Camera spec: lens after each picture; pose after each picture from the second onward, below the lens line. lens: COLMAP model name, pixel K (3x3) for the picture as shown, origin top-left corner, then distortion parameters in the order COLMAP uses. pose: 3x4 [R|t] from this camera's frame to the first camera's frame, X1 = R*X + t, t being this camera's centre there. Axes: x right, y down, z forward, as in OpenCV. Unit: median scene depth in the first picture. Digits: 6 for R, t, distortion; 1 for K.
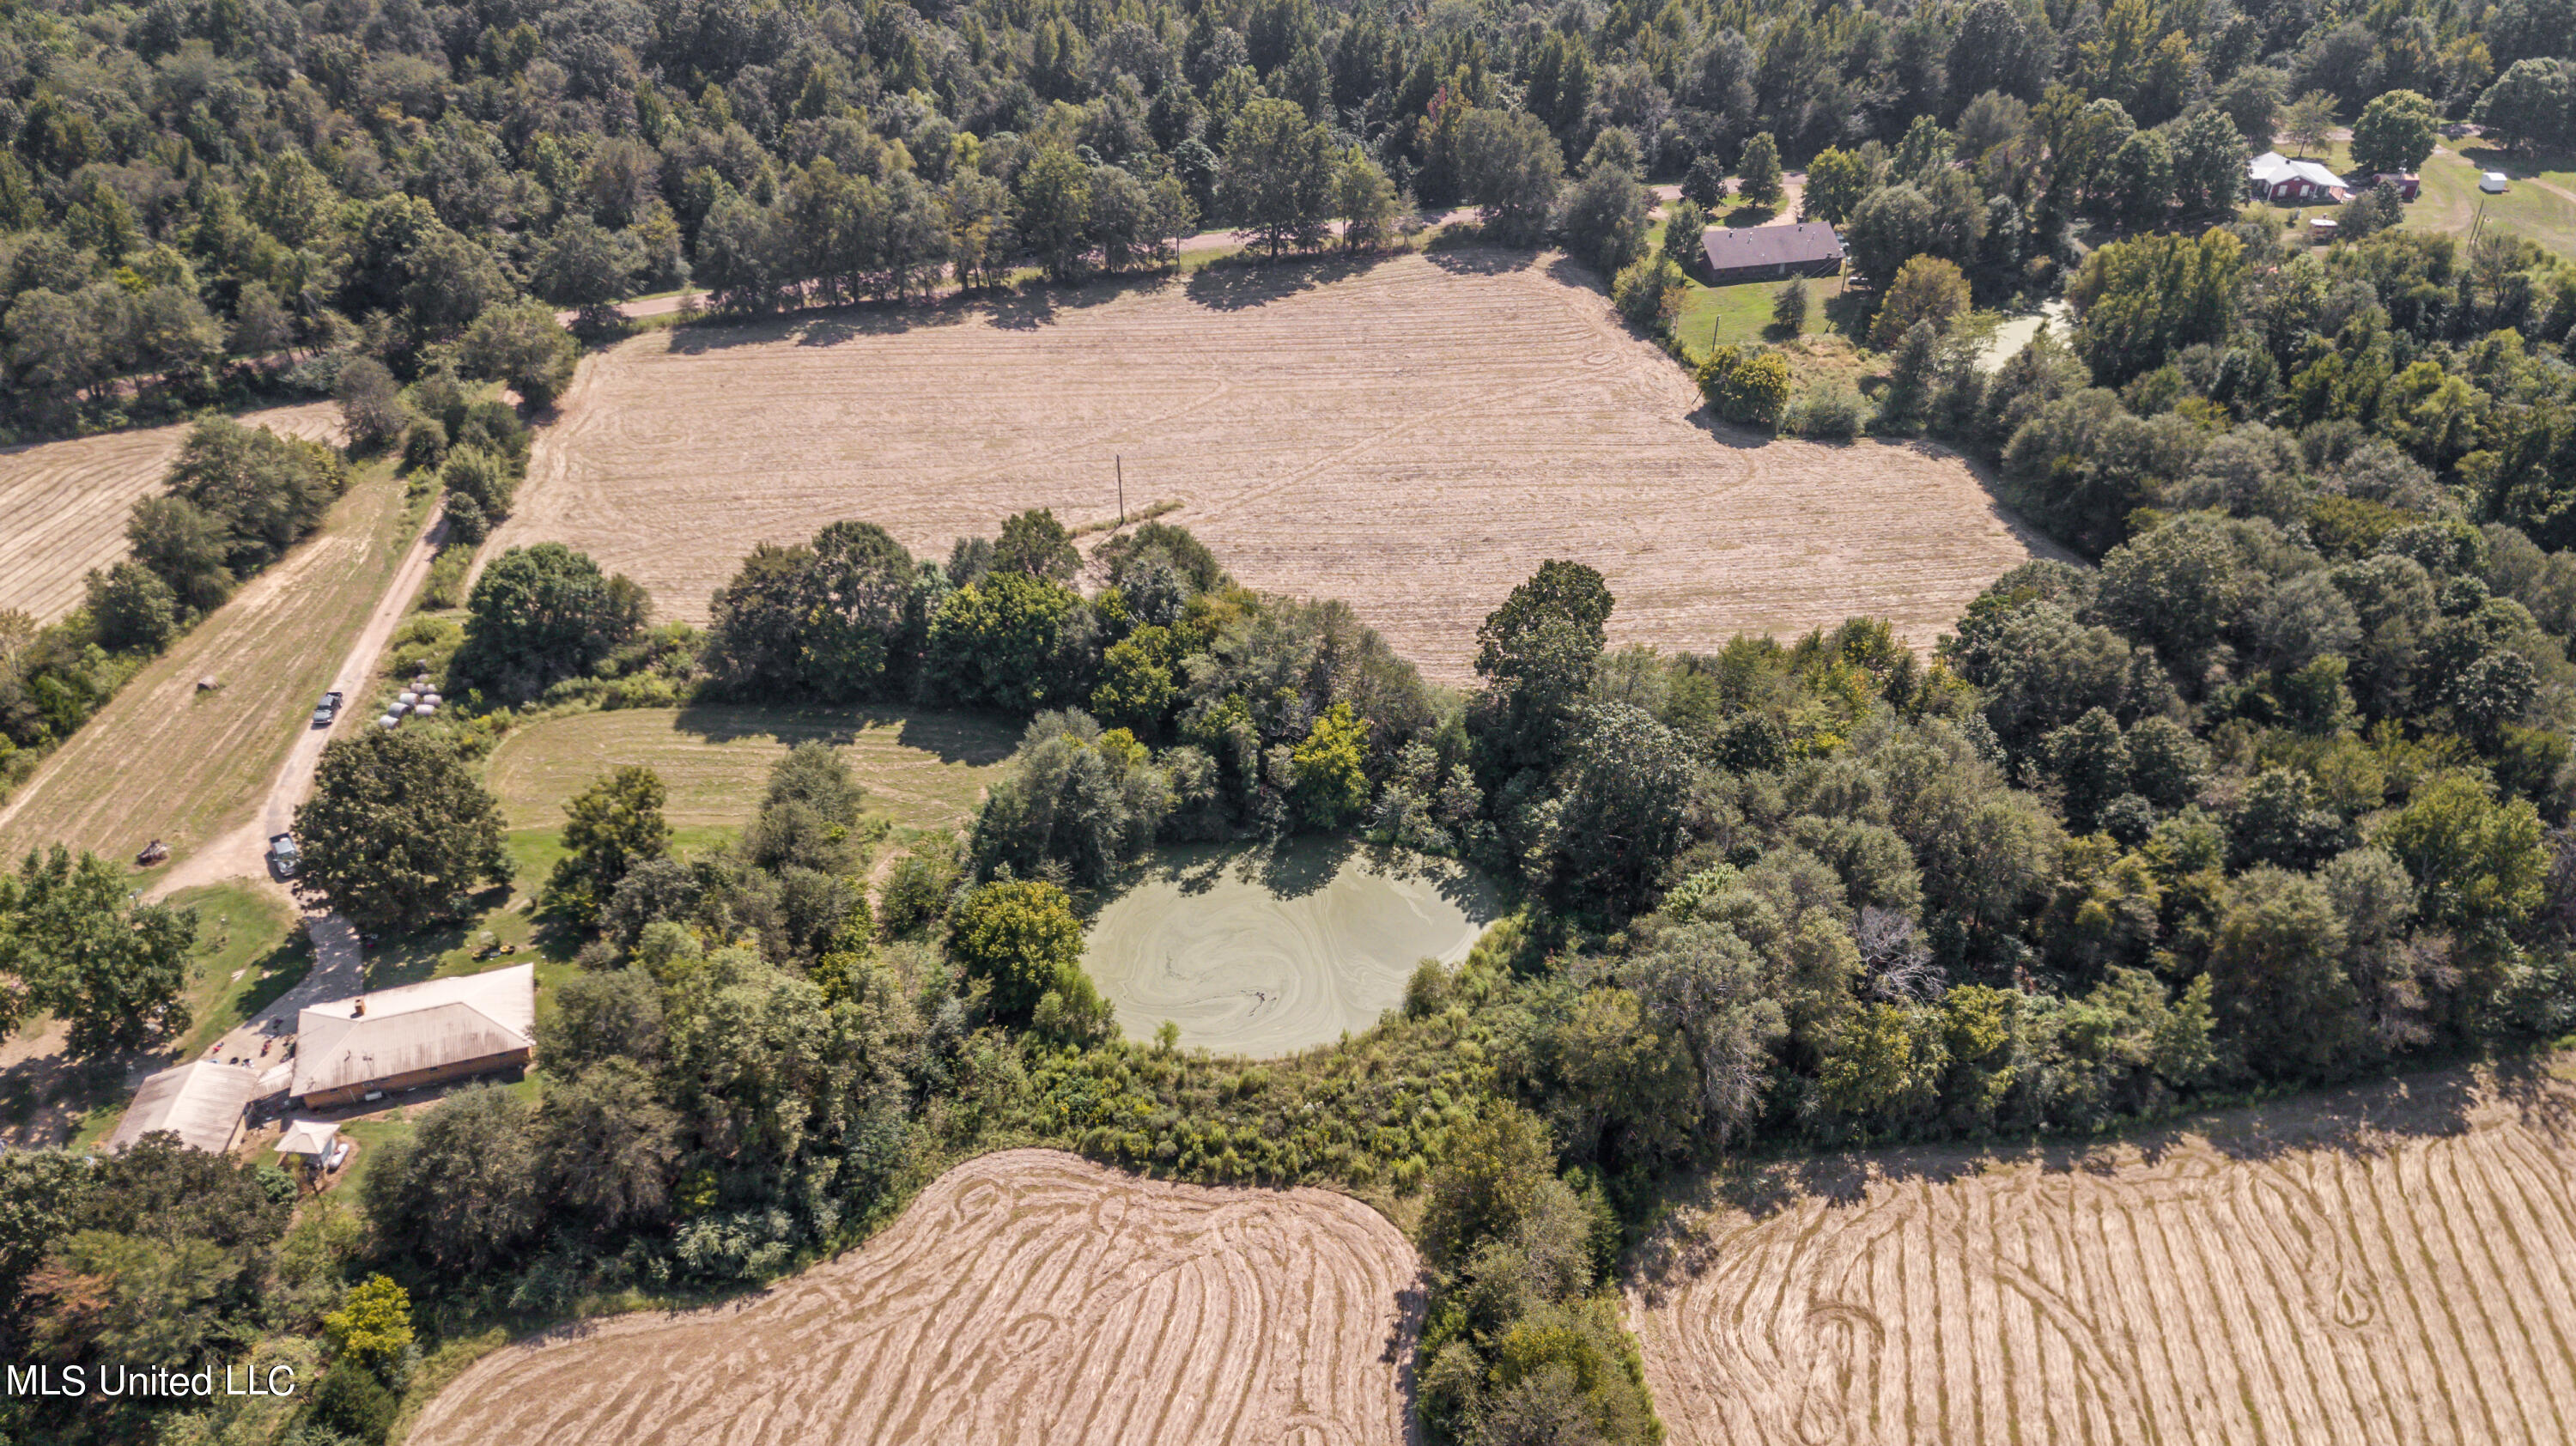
lens RADIAL K [[2014.1, 0, 1284.9], [0, 2014.1, 721.8], [0, 0, 1]] dist [0.012234, 0.030973]
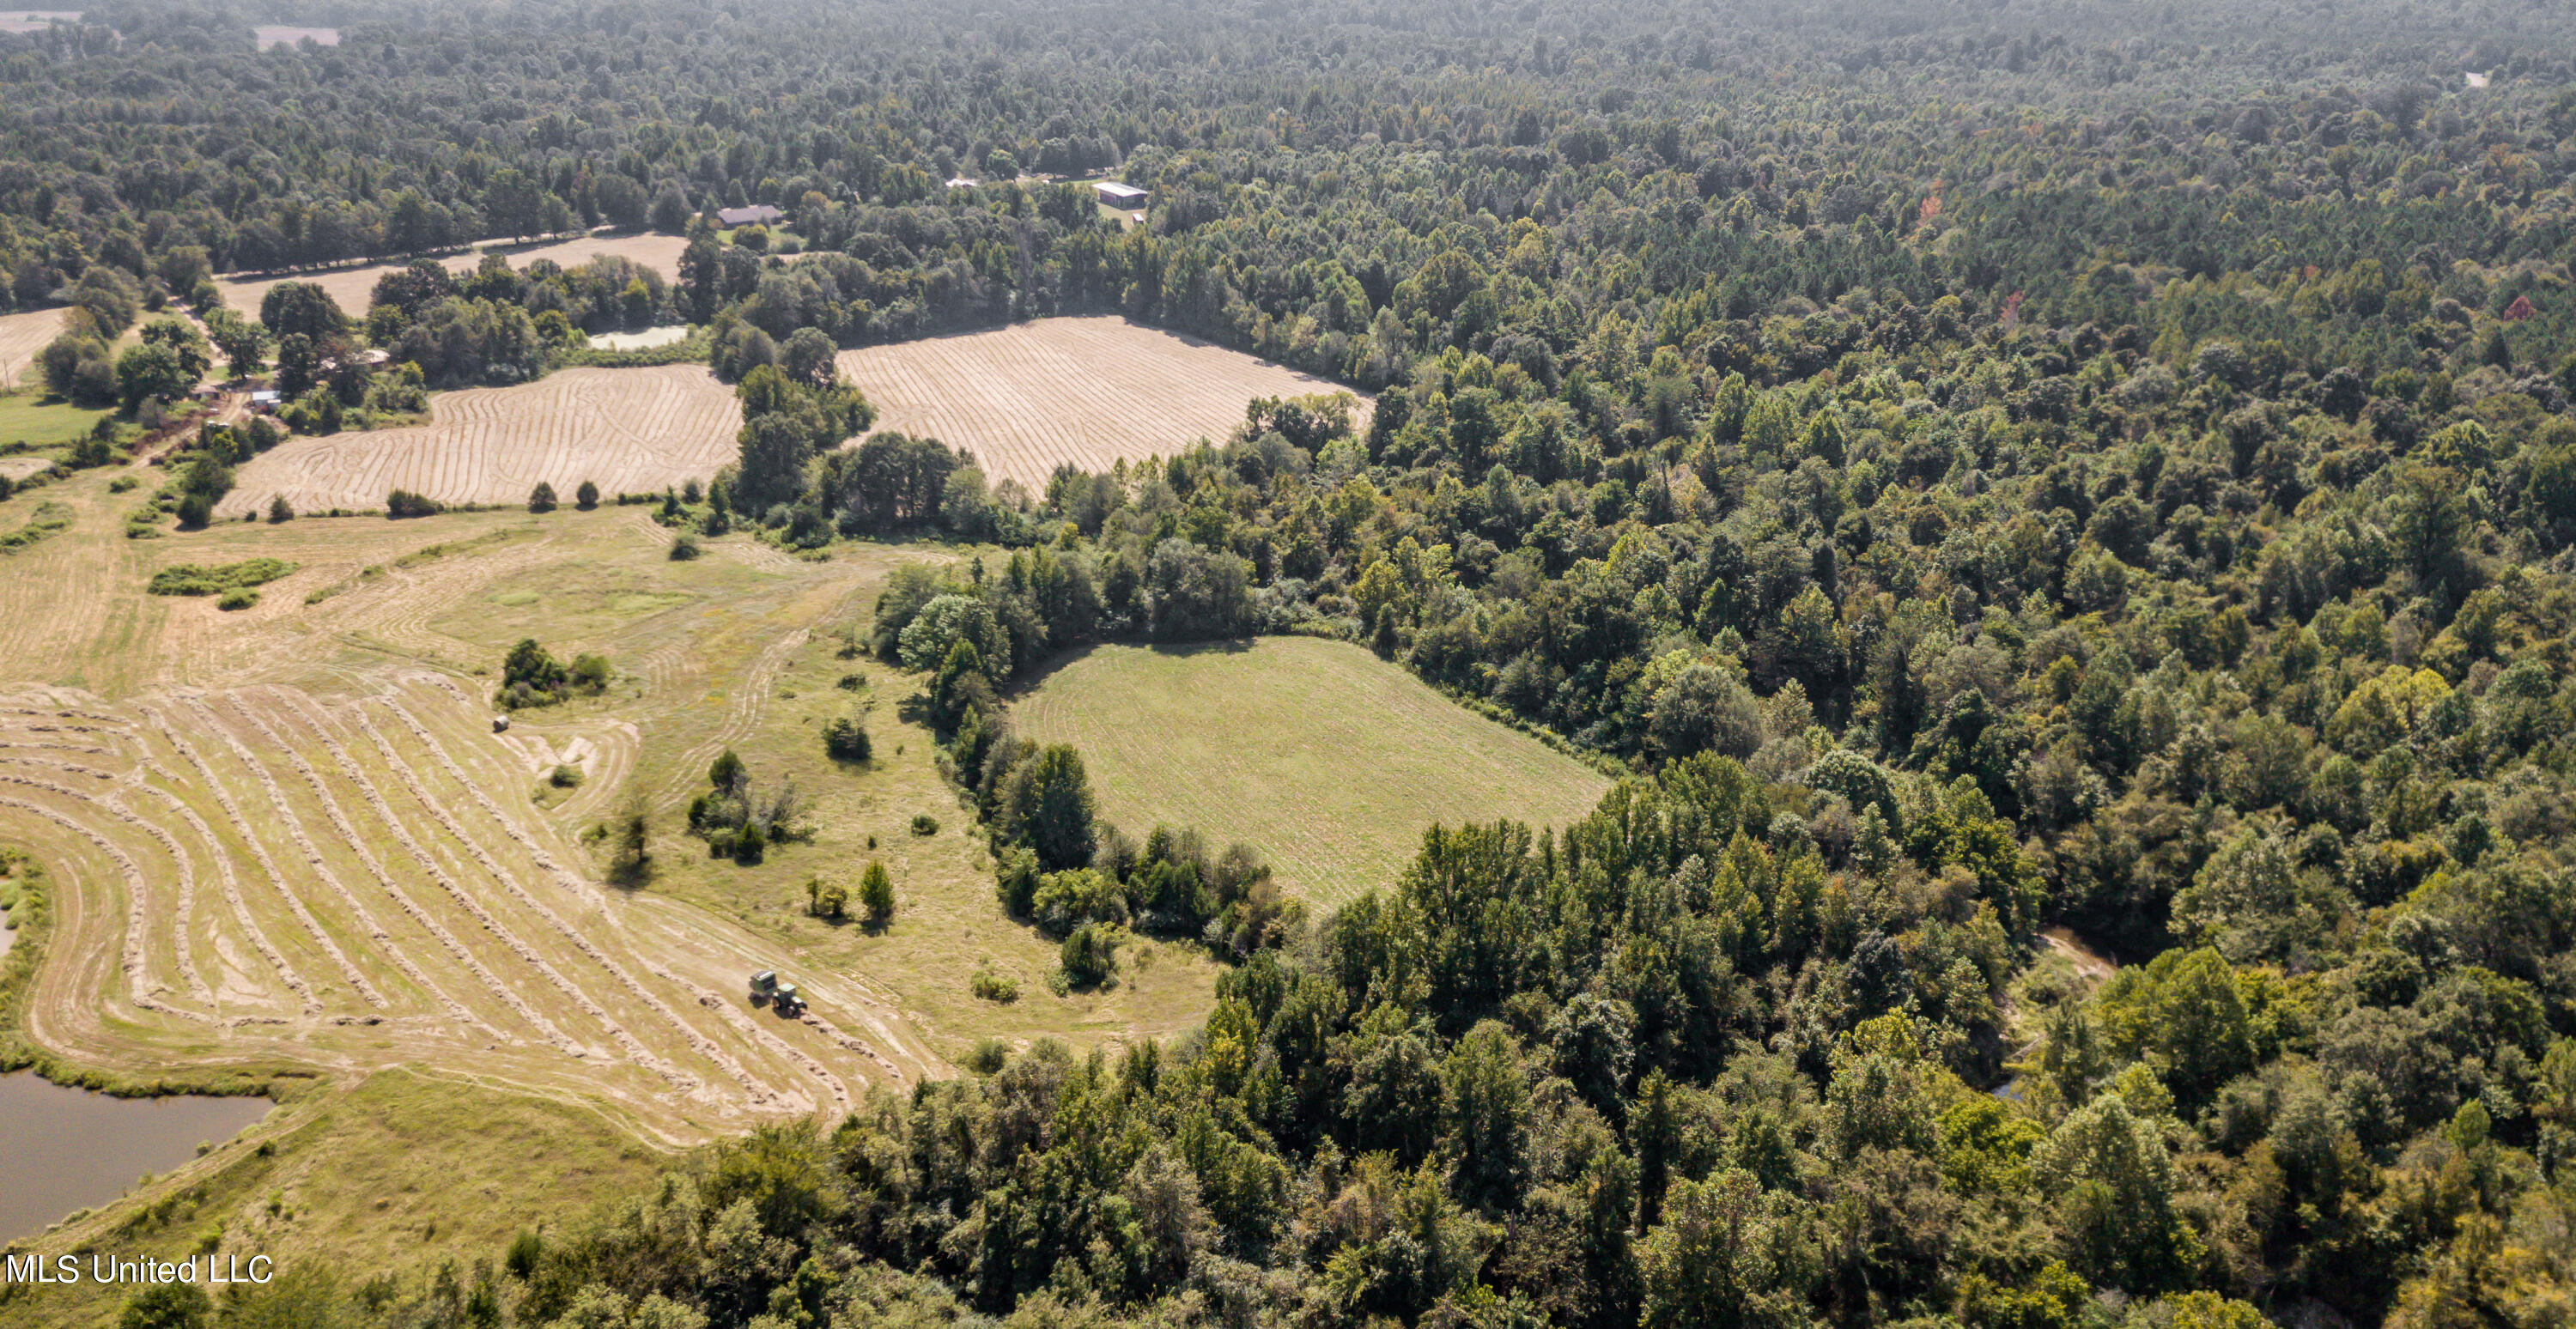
lens RADIAL K [[1948.4, 0, 1276.8], [0, 1948.4, 635.7], [0, 0, 1]] dist [0.024427, 0.000832]
pose [[0.869206, -0.175511, 0.462252, -0.410388], [0.272291, 0.950260, -0.151207, 0.845162], [-0.412721, 0.257297, 0.873762, -1.249966]]
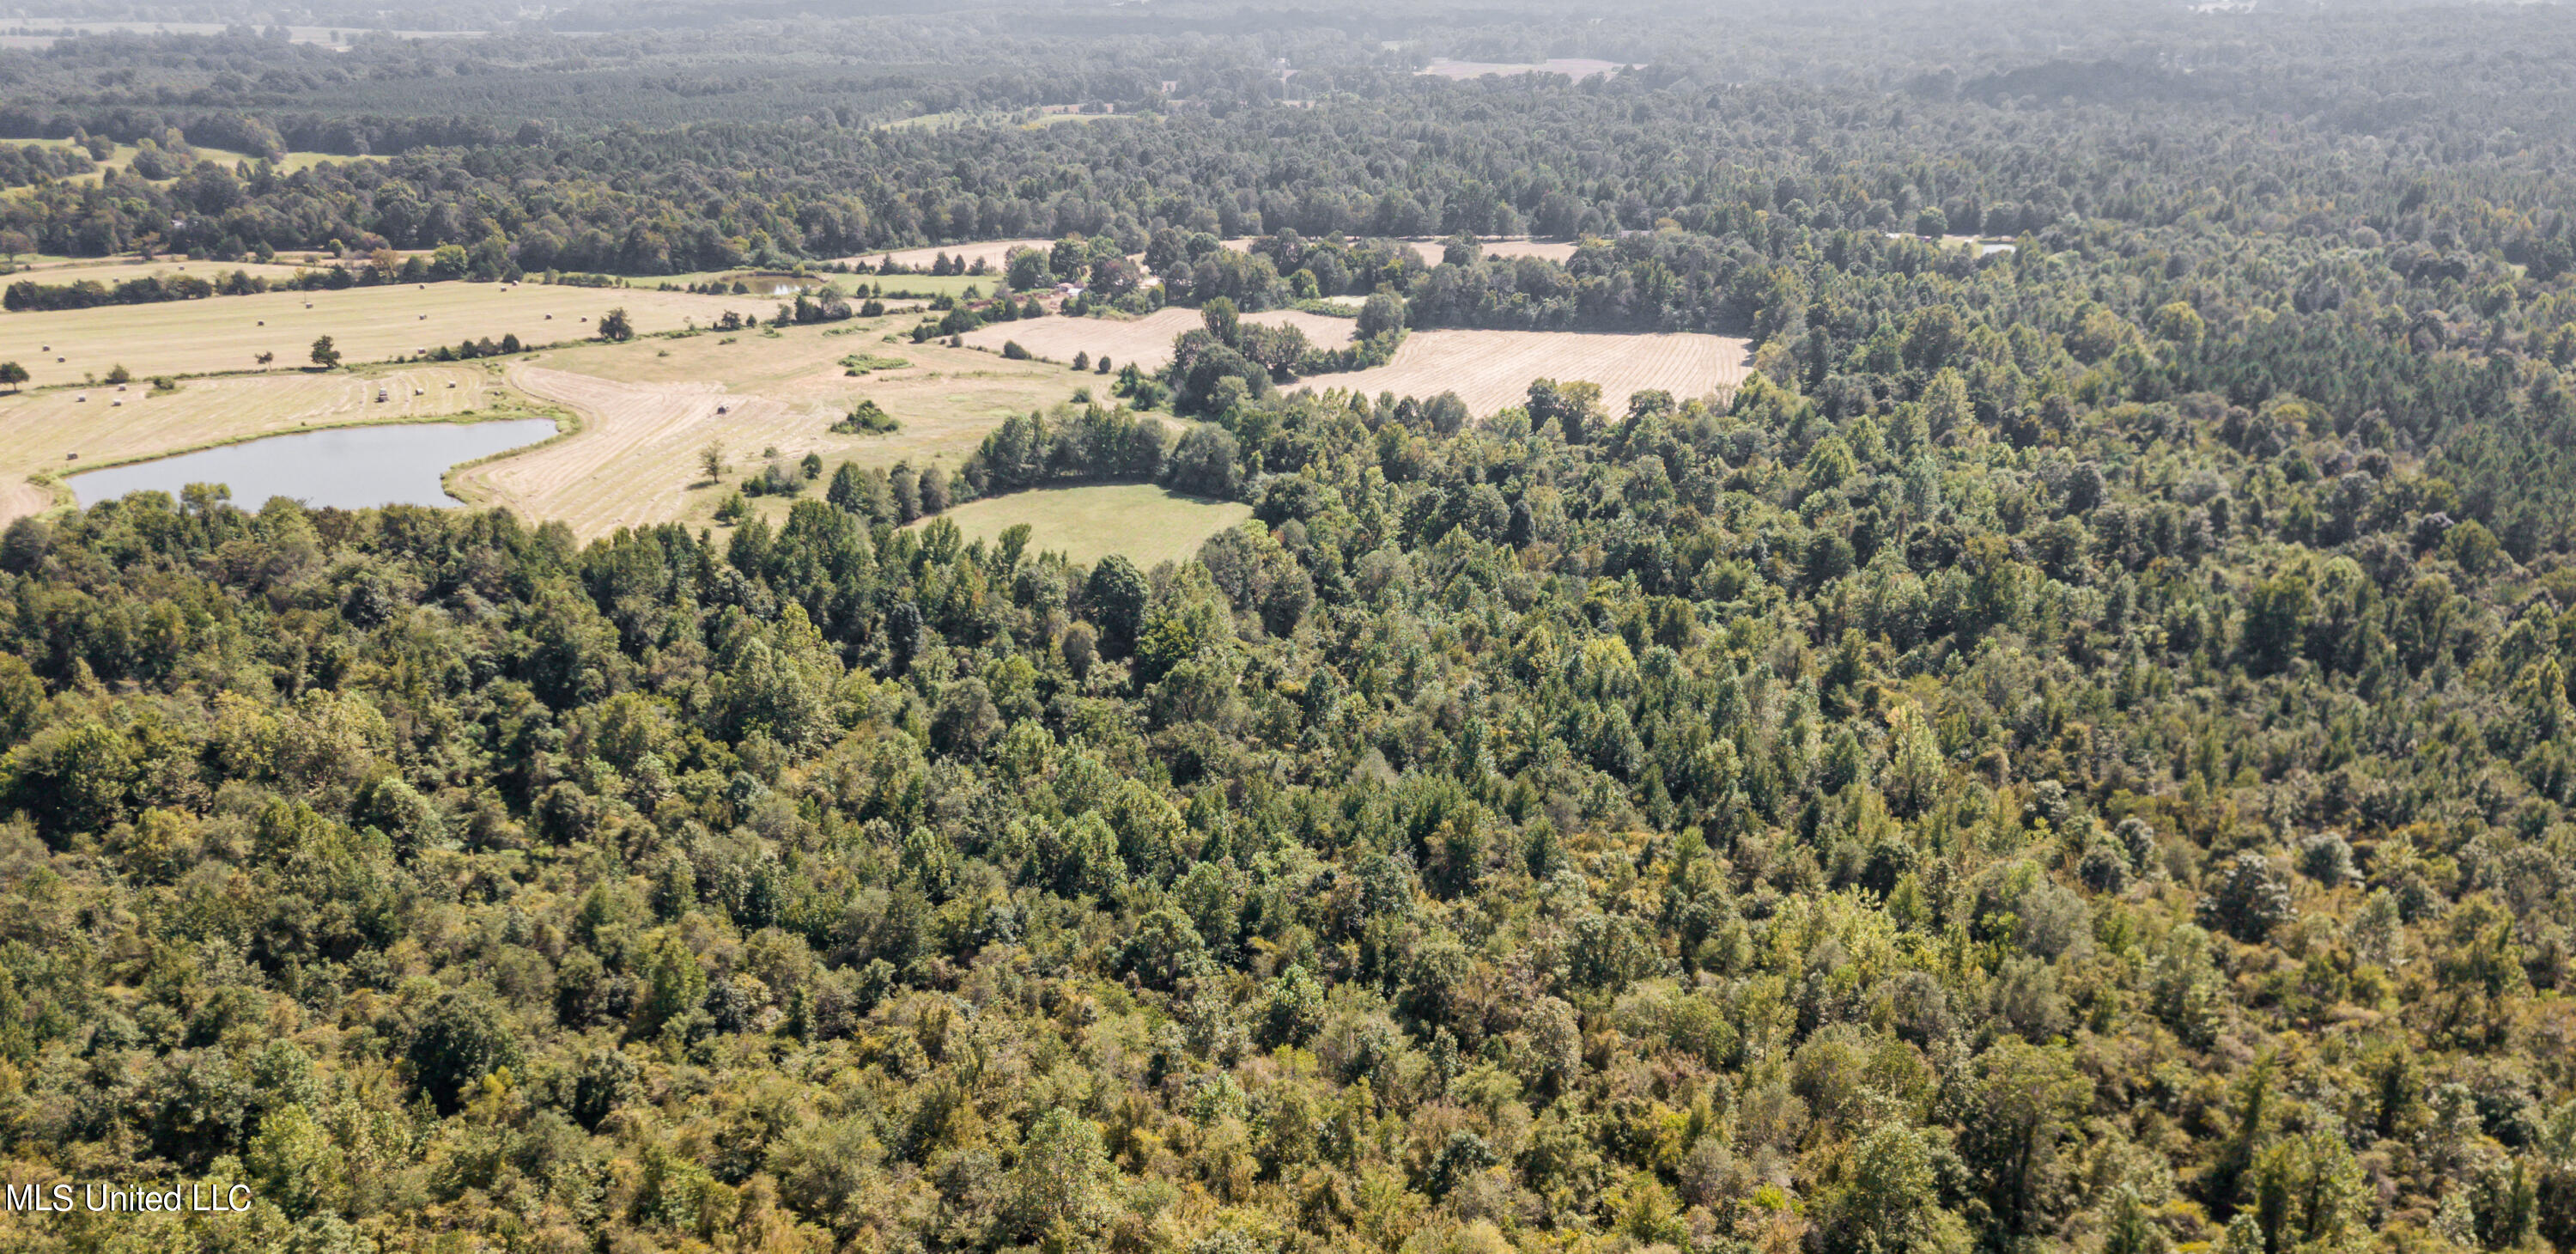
lens RADIAL K [[2051.1, 0, 1277.9], [0, 2051.1, 697.0], [0, 0, 1]] dist [0.002400, 0.044624]
pose [[0.952008, 0.106039, -0.287117, 0.736104], [-0.170849, 0.962429, -0.211046, 1.199679], [0.253951, 0.249971, 0.934357, -1.800955]]
